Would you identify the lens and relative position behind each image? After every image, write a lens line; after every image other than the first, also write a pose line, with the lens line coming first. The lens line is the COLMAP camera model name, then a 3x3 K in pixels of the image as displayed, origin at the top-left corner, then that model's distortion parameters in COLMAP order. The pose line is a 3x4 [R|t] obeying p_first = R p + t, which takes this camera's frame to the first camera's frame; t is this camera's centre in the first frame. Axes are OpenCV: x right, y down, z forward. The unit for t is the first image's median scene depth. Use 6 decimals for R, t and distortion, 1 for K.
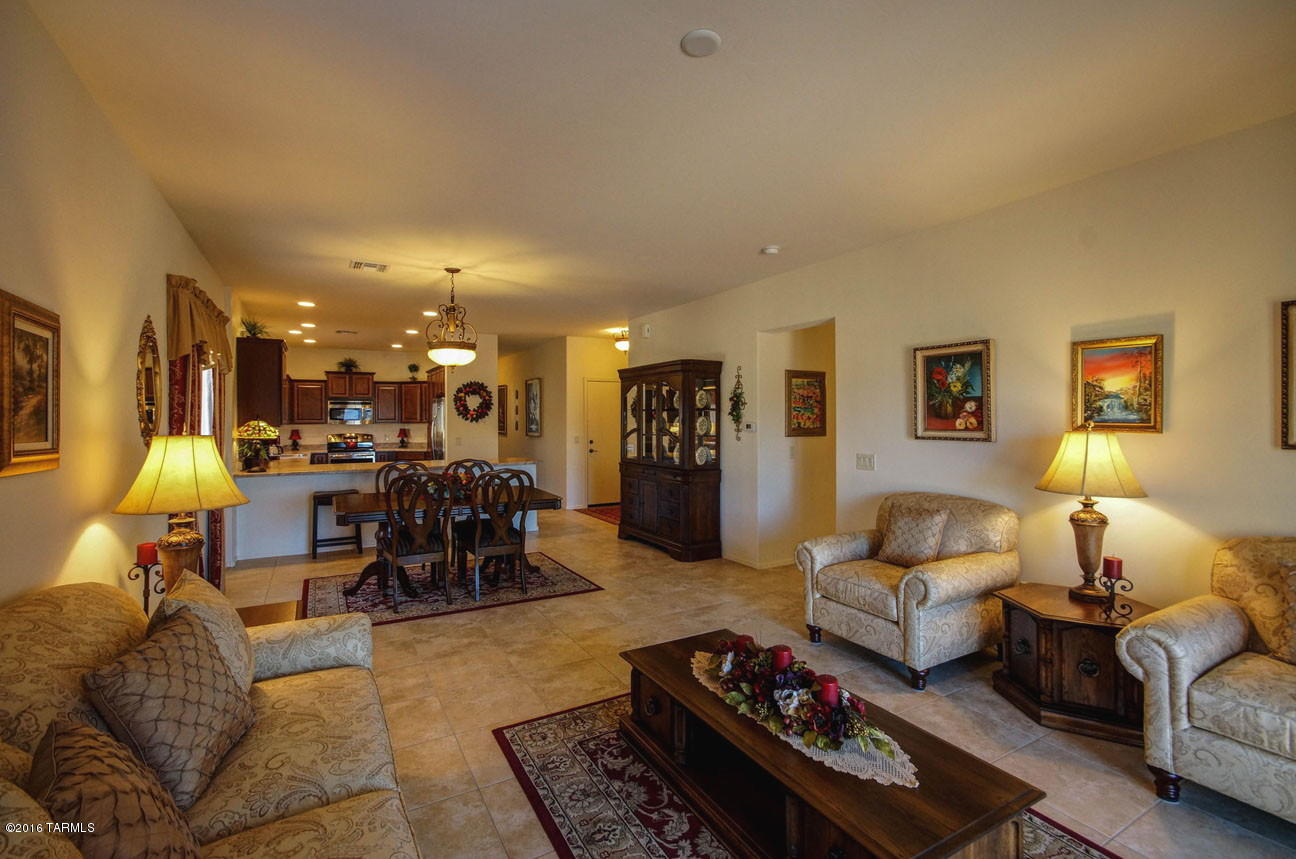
lens RADIAL K [[572.8, 0, 645.4], [0, 572.8, 416.3], [0, 0, 1]] dist [-0.000013, -0.000442]
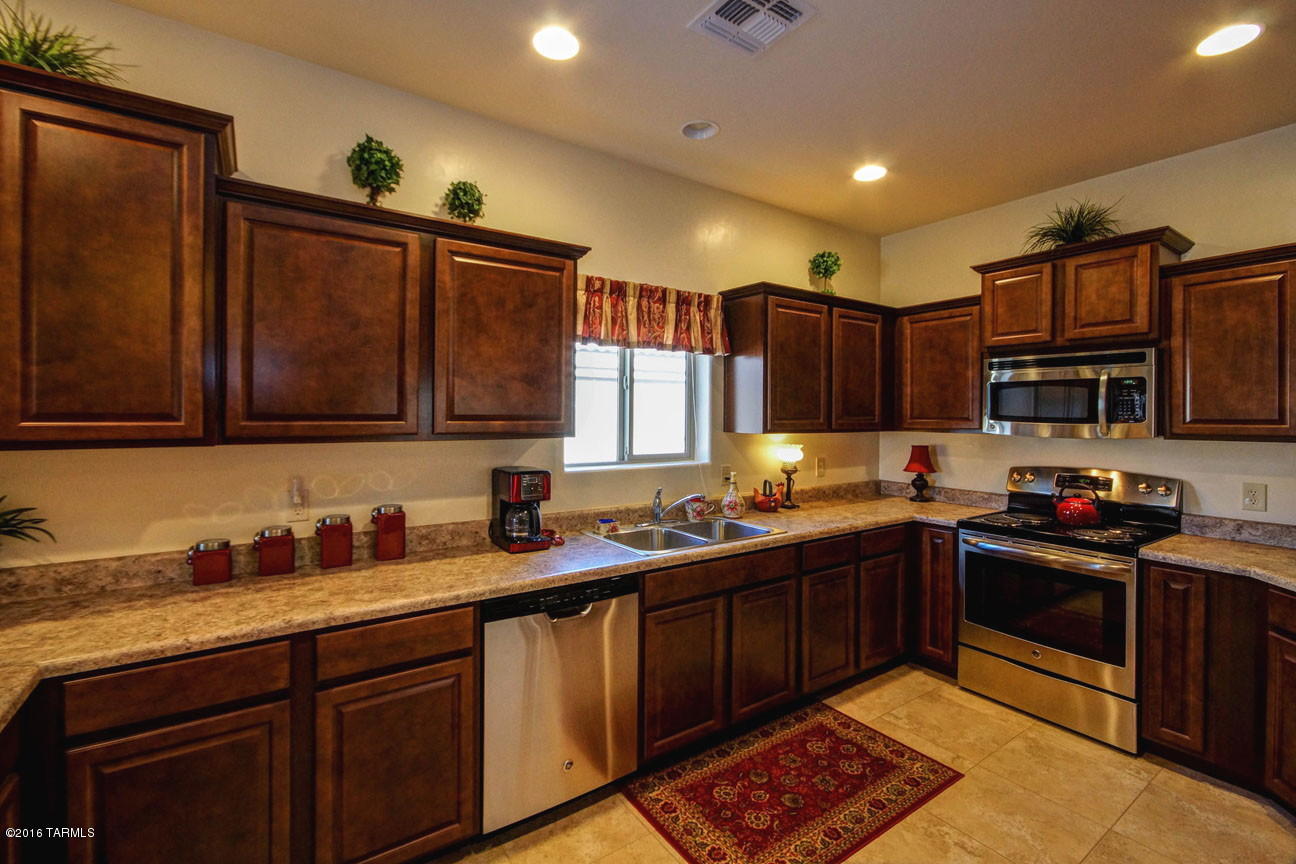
lens RADIAL K [[572.8, 0, 645.4], [0, 572.8, 418.8], [0, 0, 1]] dist [-0.000013, -0.000442]
pose [[0.087252, 0.012917, -0.996103, -0.366274], [-0.001565, 0.999916, 0.012830, 0.002349], [0.996185, 0.000439, 0.087265, 1.117213]]
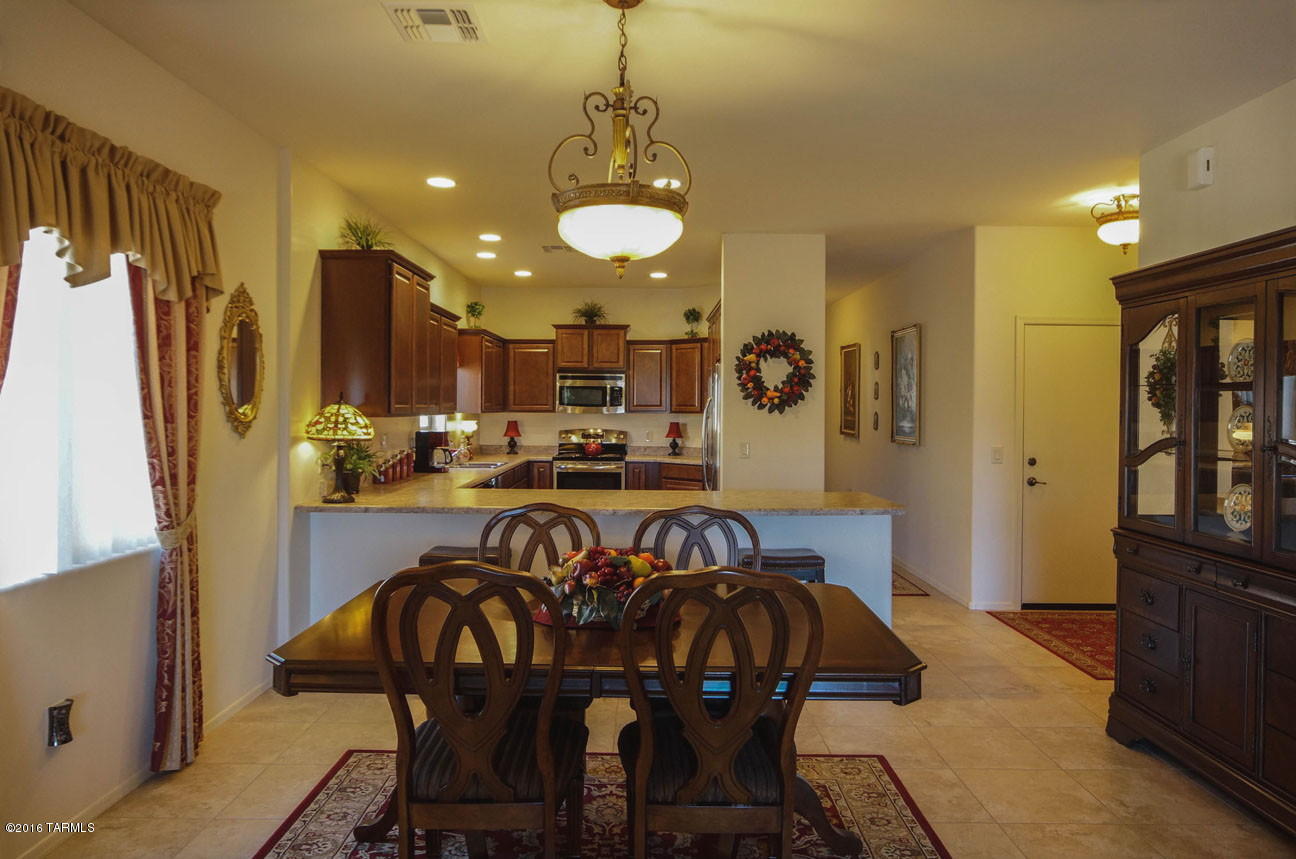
lens RADIAL K [[861.4, 0, 653.6], [0, 861.4, 406.0], [0, 0, 1]] dist [-0.004059, 0.004971]
pose [[0.872627, 0.011214, -0.488258, -0.033751], [-0.010059, 0.999937, 0.004988, 0.001809], [0.488283, 0.000559, 0.872685, 0.367972]]
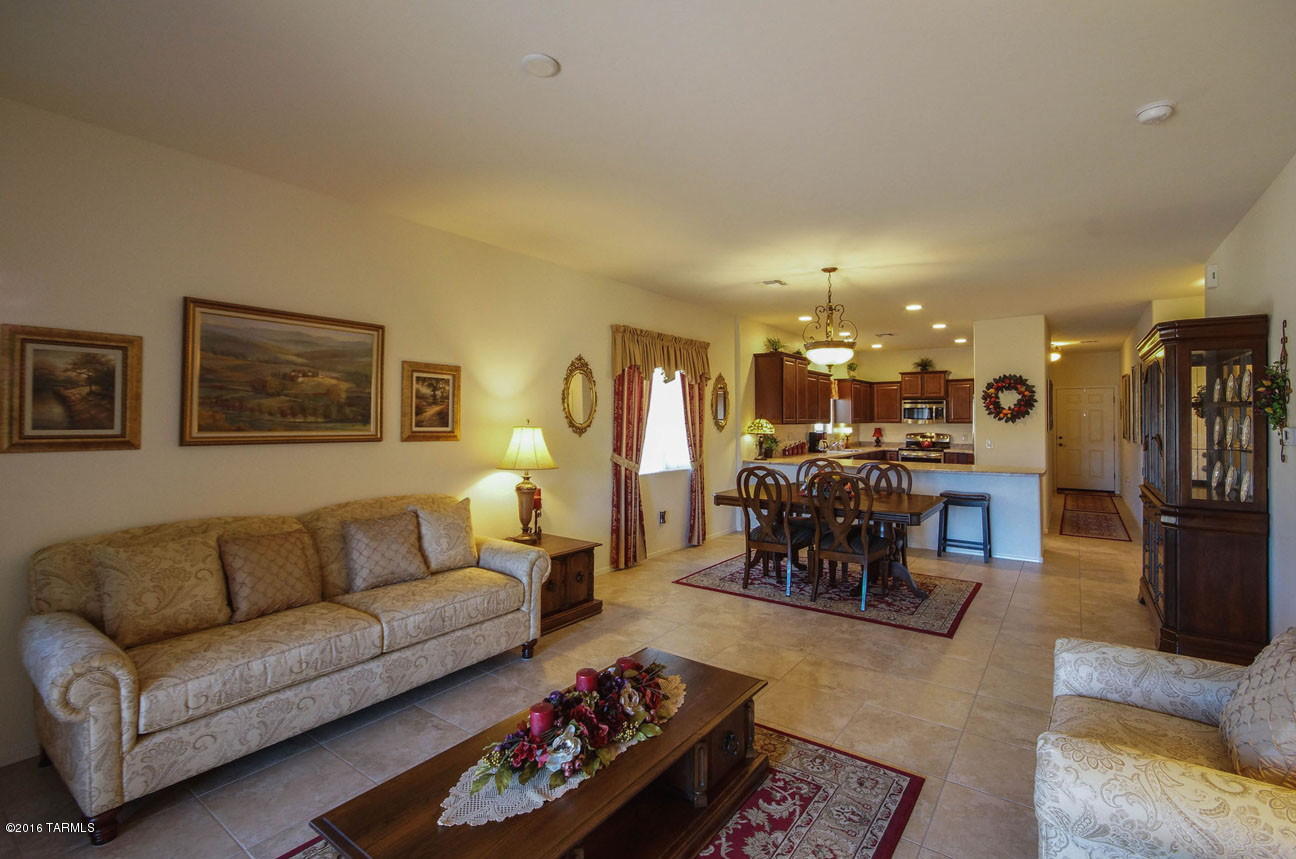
lens RADIAL K [[594.4, 0, 666.0], [0, 594.4, 419.1], [0, 0, 1]] dist [-0.022372, 0.000087]
pose [[0.433559, 0.006869, -0.901099, 0.327826], [-0.001251, 0.999975, 0.007021, -0.000955], [0.901124, -0.001917, 0.433556, 0.204470]]
